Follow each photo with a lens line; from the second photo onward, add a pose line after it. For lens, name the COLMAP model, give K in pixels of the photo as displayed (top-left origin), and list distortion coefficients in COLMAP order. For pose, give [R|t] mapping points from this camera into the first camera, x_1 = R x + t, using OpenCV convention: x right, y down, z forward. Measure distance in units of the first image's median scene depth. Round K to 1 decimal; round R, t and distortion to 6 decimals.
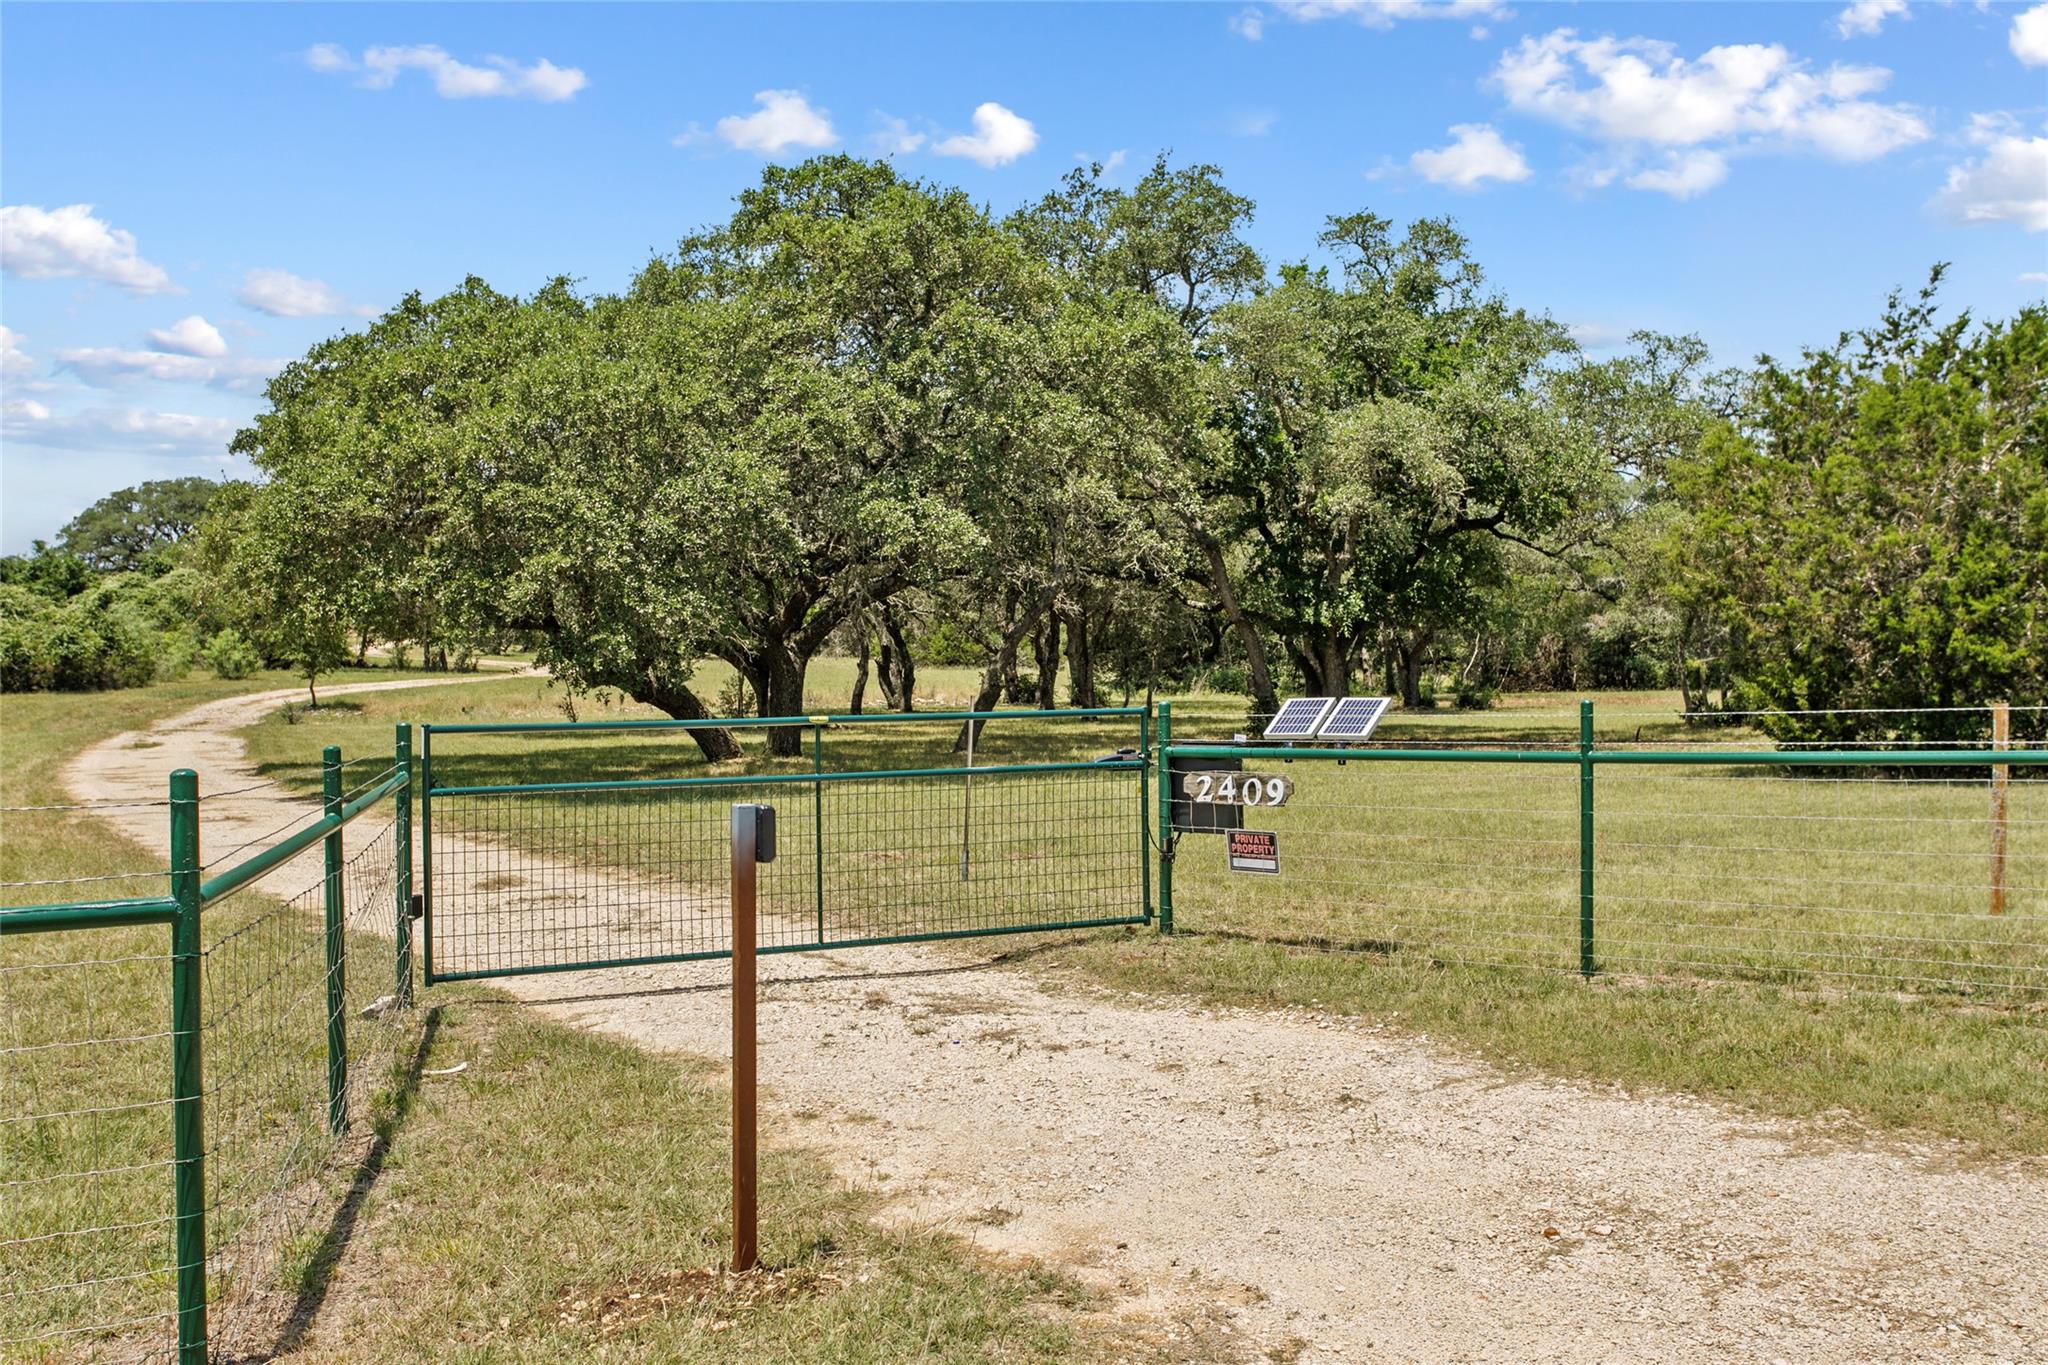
lens RADIAL K [[2037.0, 0, 1024.3], [0, 2037.0, 679.7], [0, 0, 1]] dist [0.010894, 0.000000]
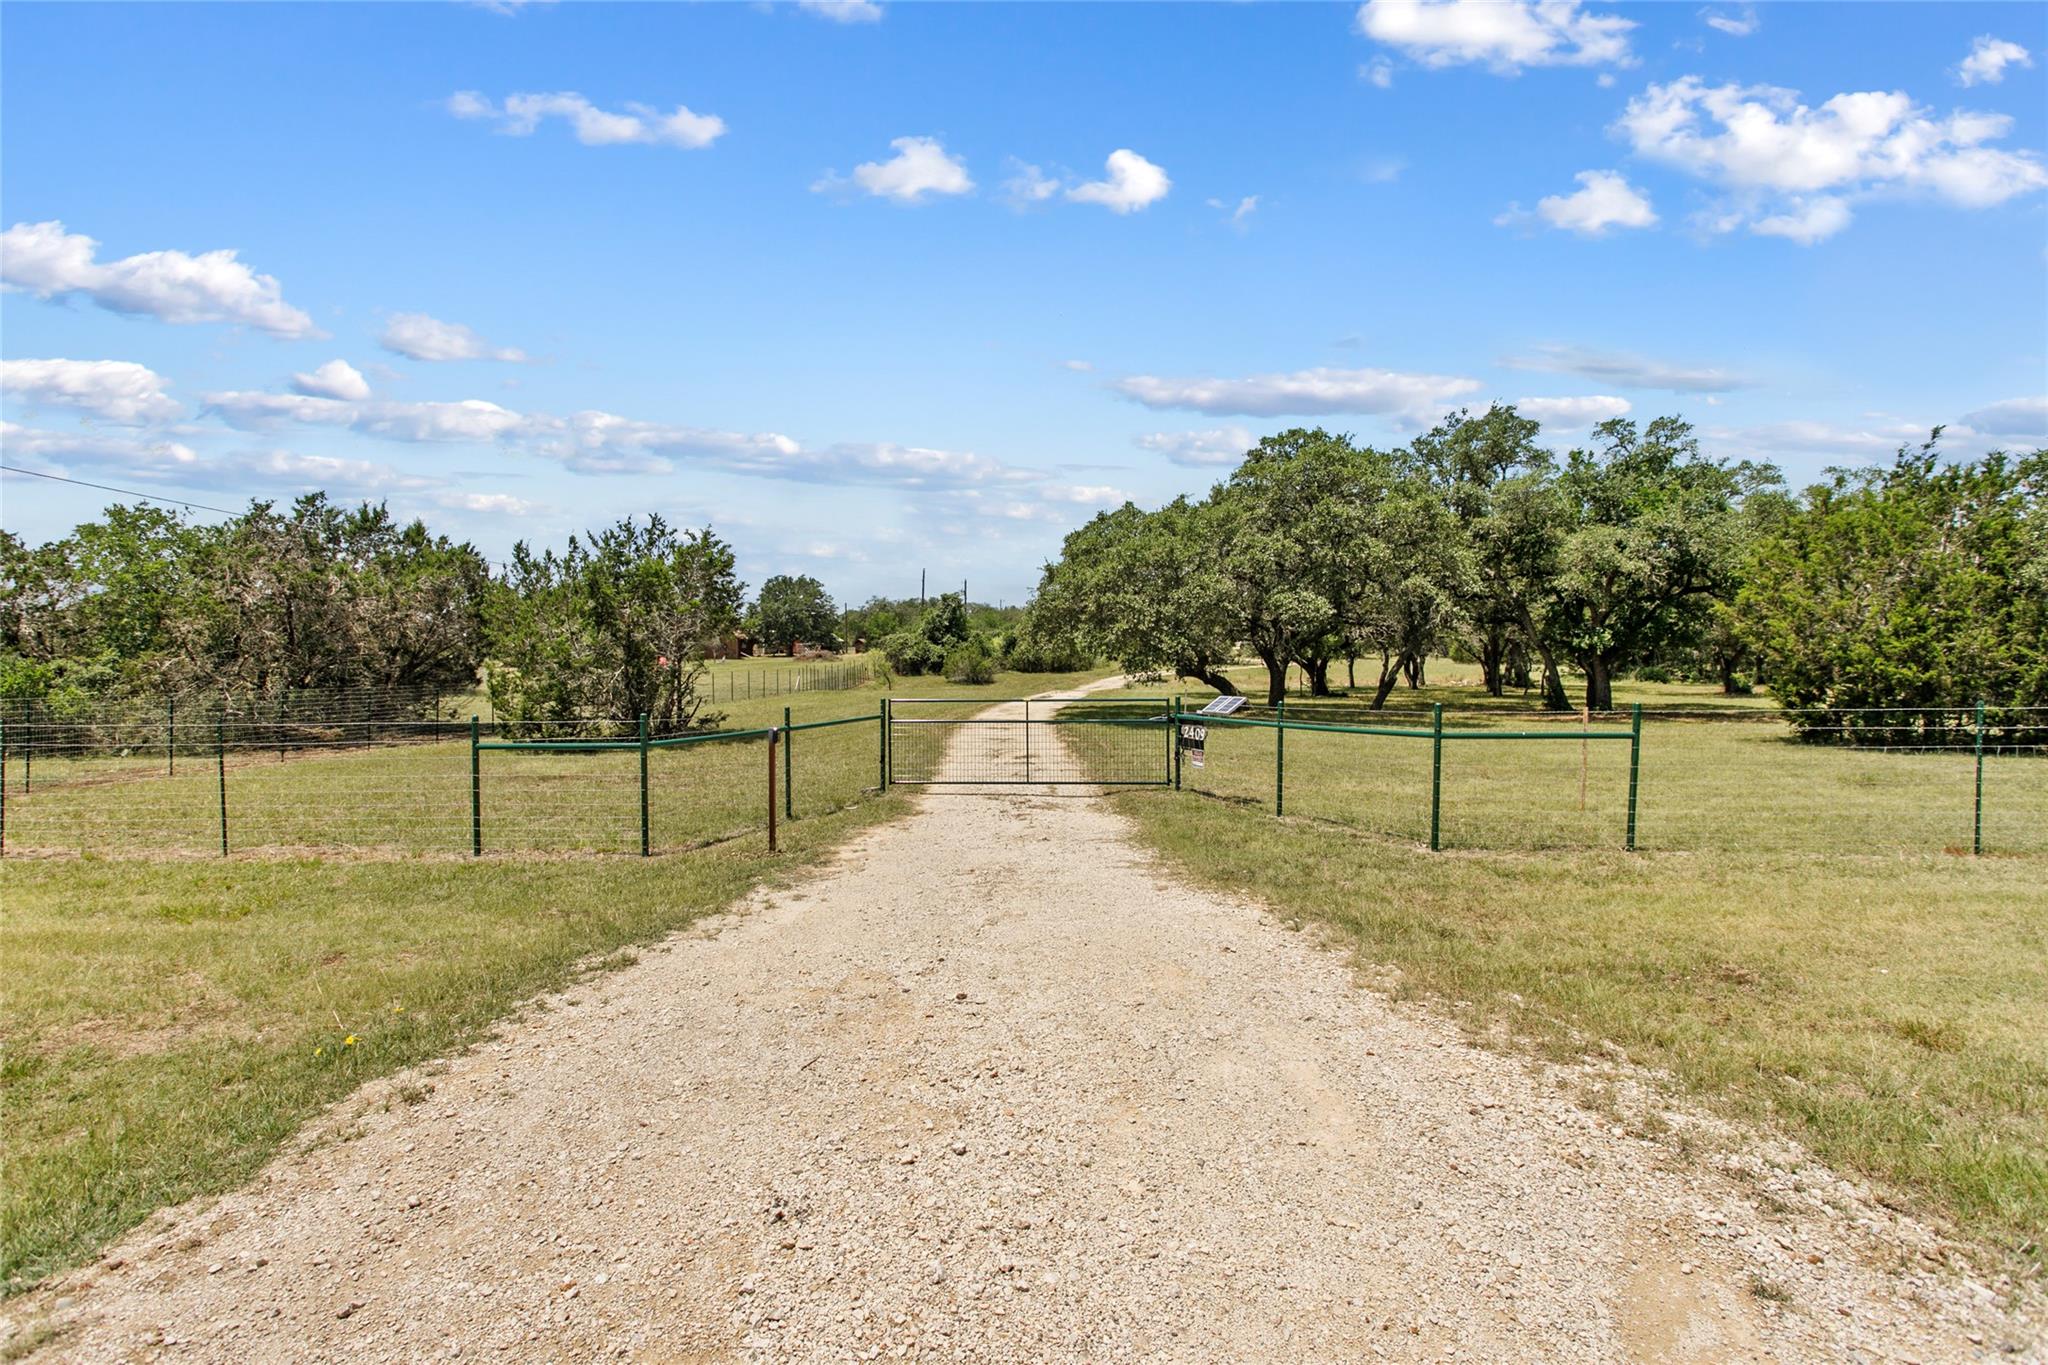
lens RADIAL K [[1068.5, 0, 1034.5], [0, 1068.5, 672.3], [0, 0, 1]] dist [-0.002481, 0.000612]
pose [[0.830830, 0.014868, -0.556328, 0.327639], [-0.008646, 0.999867, 0.013810, -0.017324], [0.556459, -0.006664, 0.830848, -0.085350]]
